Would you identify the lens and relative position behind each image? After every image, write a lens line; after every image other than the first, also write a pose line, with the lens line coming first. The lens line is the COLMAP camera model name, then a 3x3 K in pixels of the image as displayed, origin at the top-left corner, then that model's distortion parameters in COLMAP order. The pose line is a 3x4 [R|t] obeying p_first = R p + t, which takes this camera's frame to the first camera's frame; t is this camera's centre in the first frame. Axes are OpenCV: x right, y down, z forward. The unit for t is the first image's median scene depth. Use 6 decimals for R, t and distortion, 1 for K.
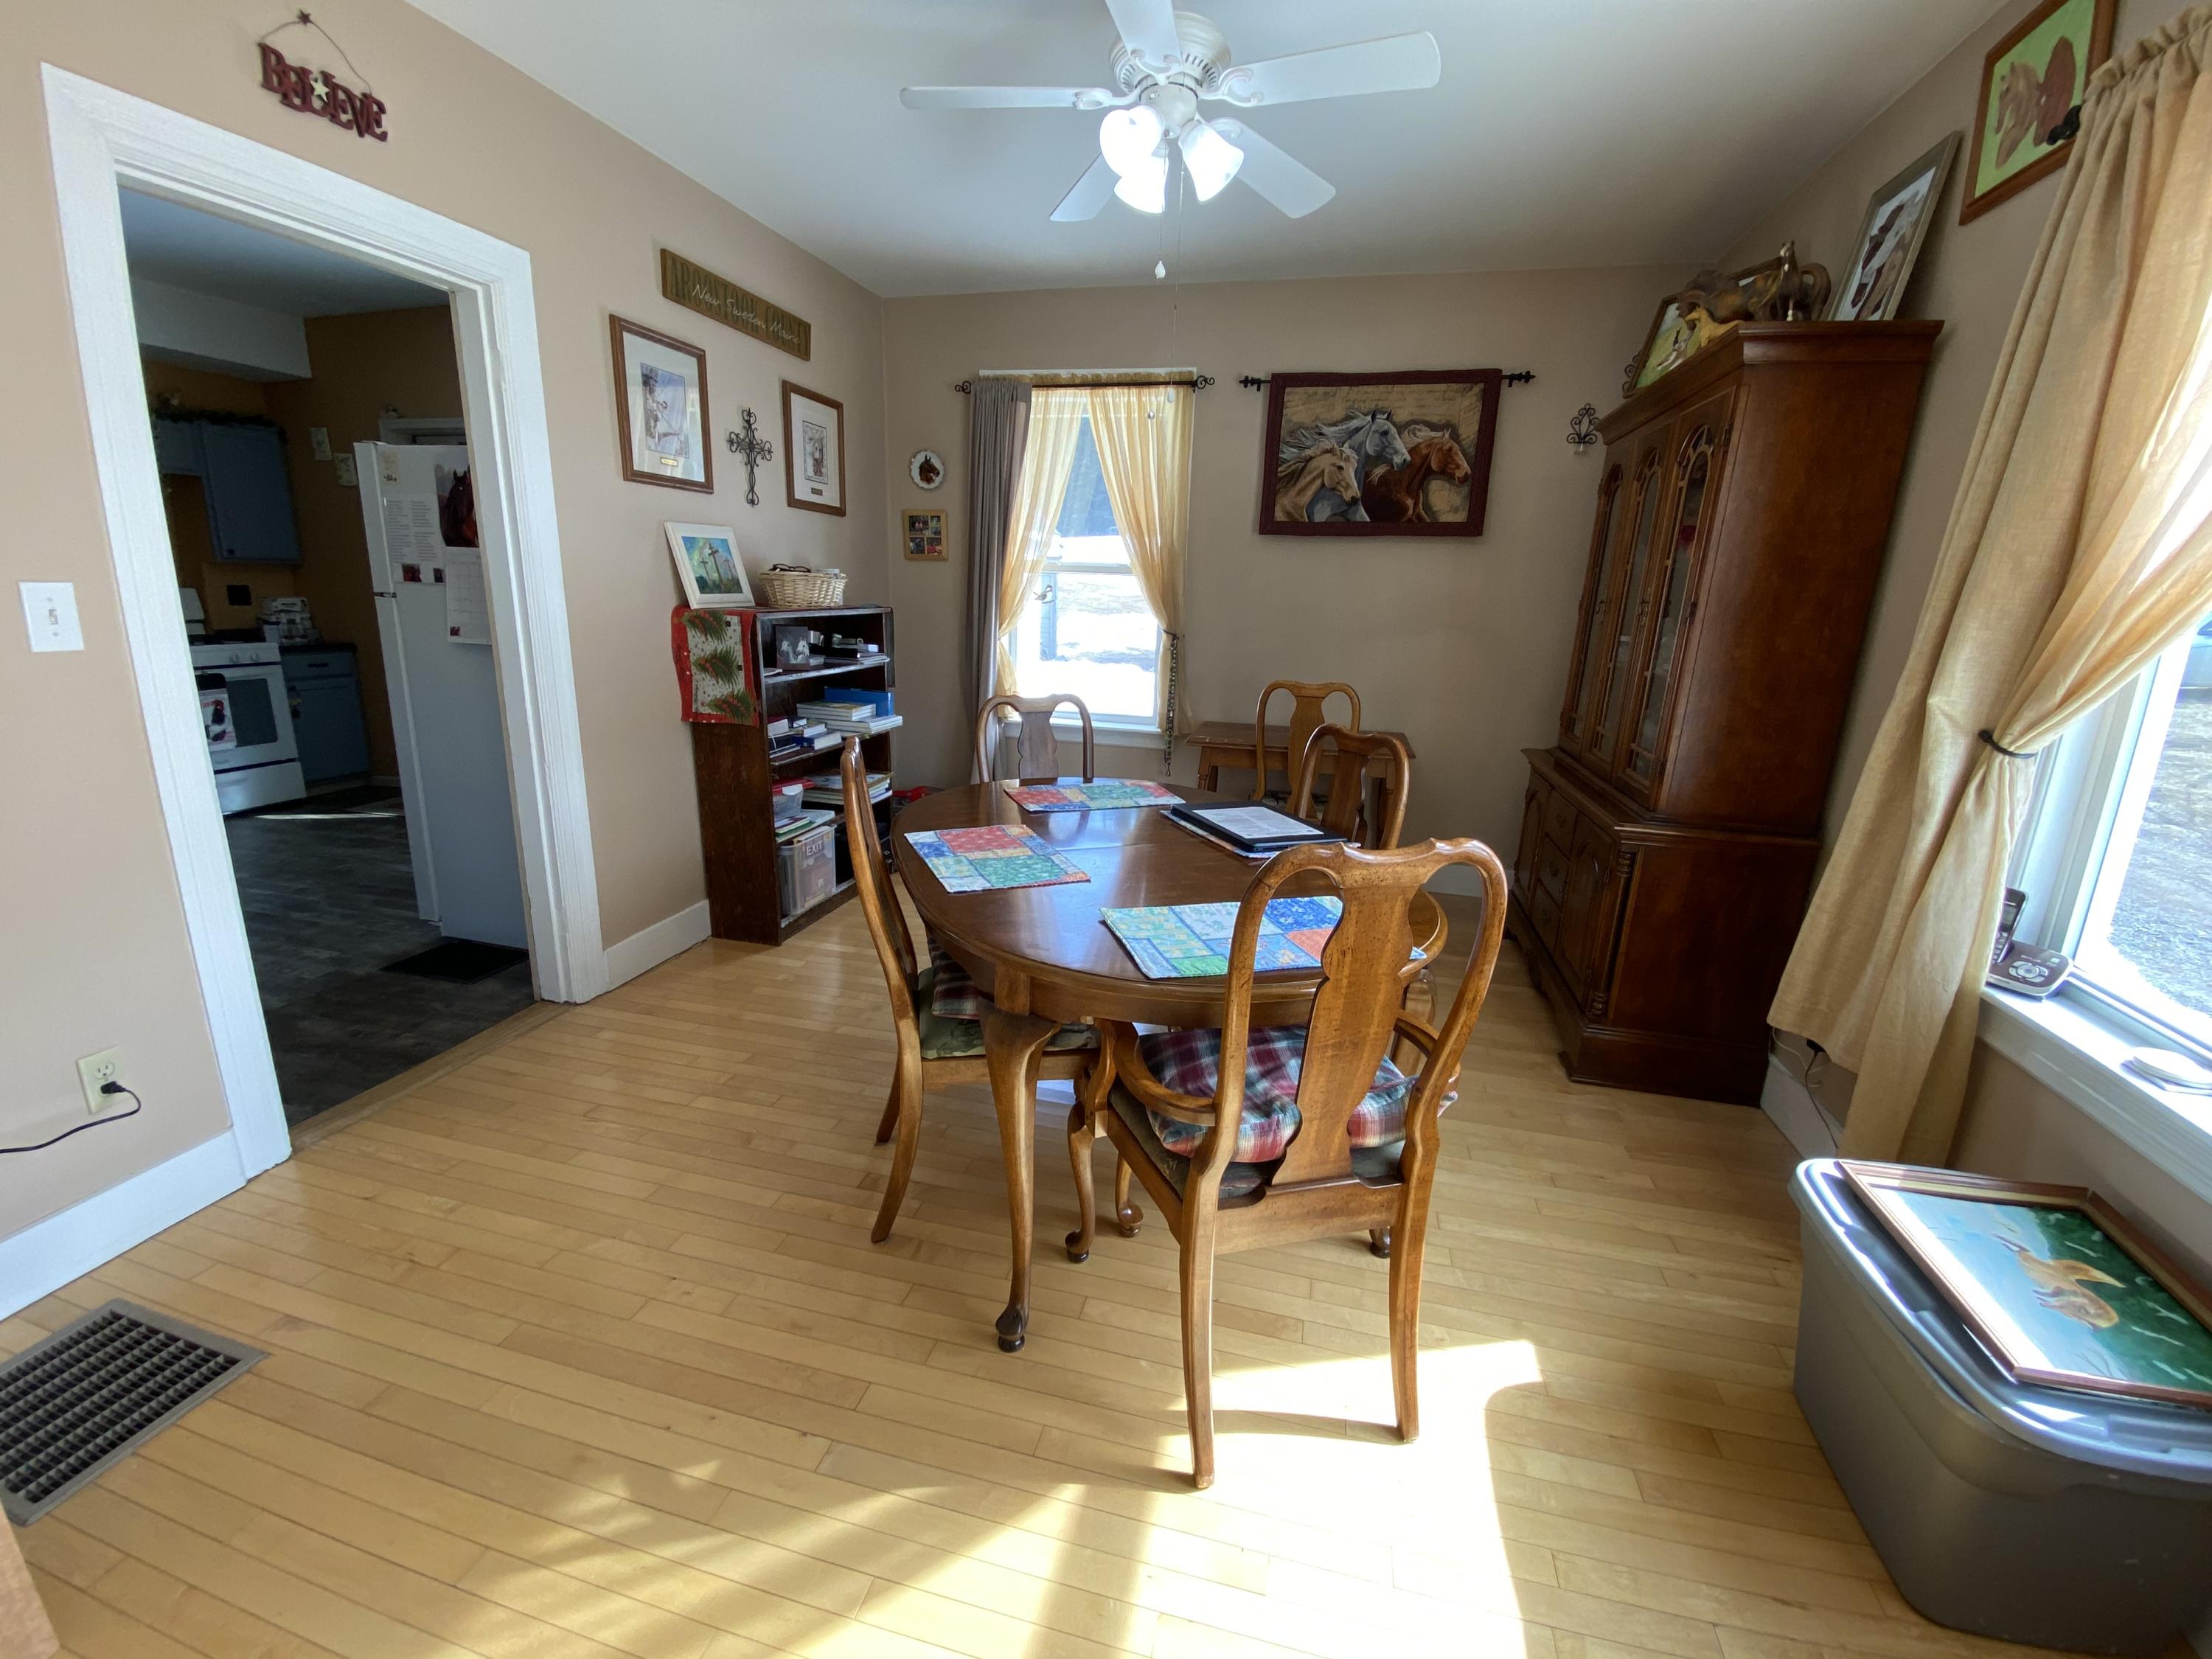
lens RADIAL K [[896.8, 0, 1111.2], [0, 896.8, 841.0], [0, 0, 1]] dist [0.000032, -0.013657]
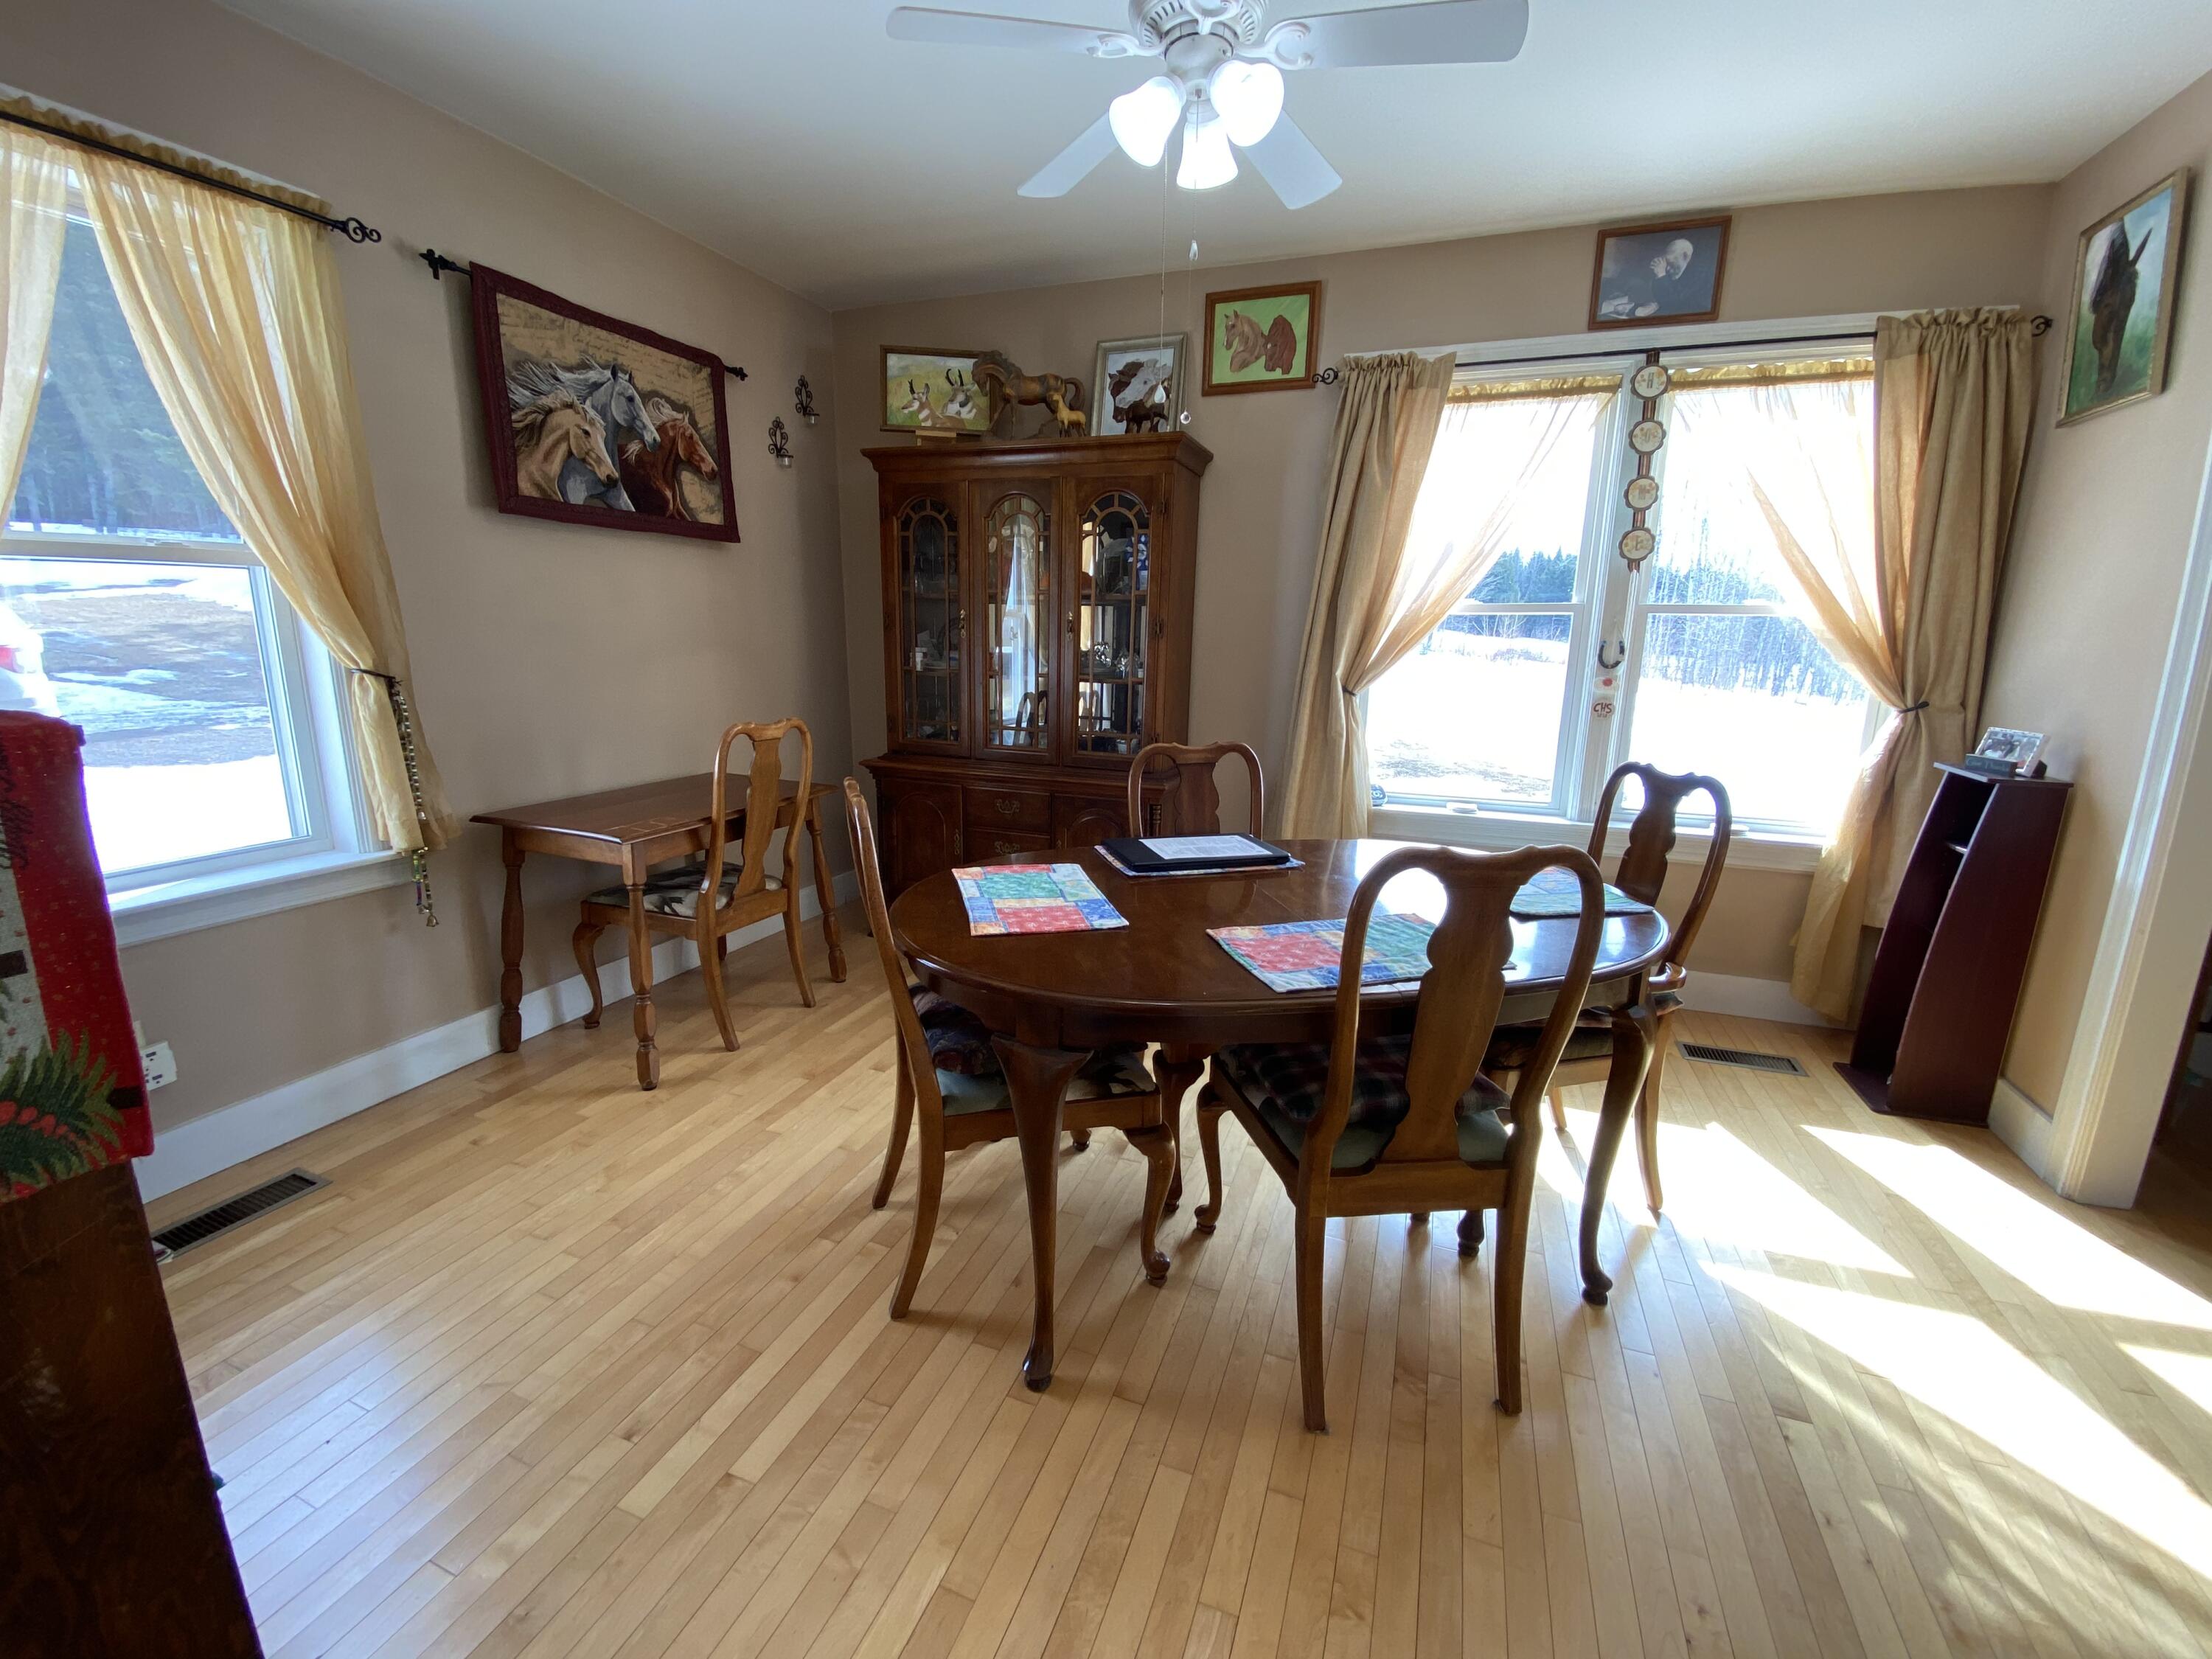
lens RADIAL K [[896.8, 0, 1111.2], [0, 896.8, 841.0], [0, 0, 1]] dist [0.000032, -0.013657]
pose [[0.102036, -0.248190, 0.963323, -0.485595], [0.248131, 0.944118, 0.216960, -0.156971], [-0.963338, 0.216892, 0.157917, 0.553064]]
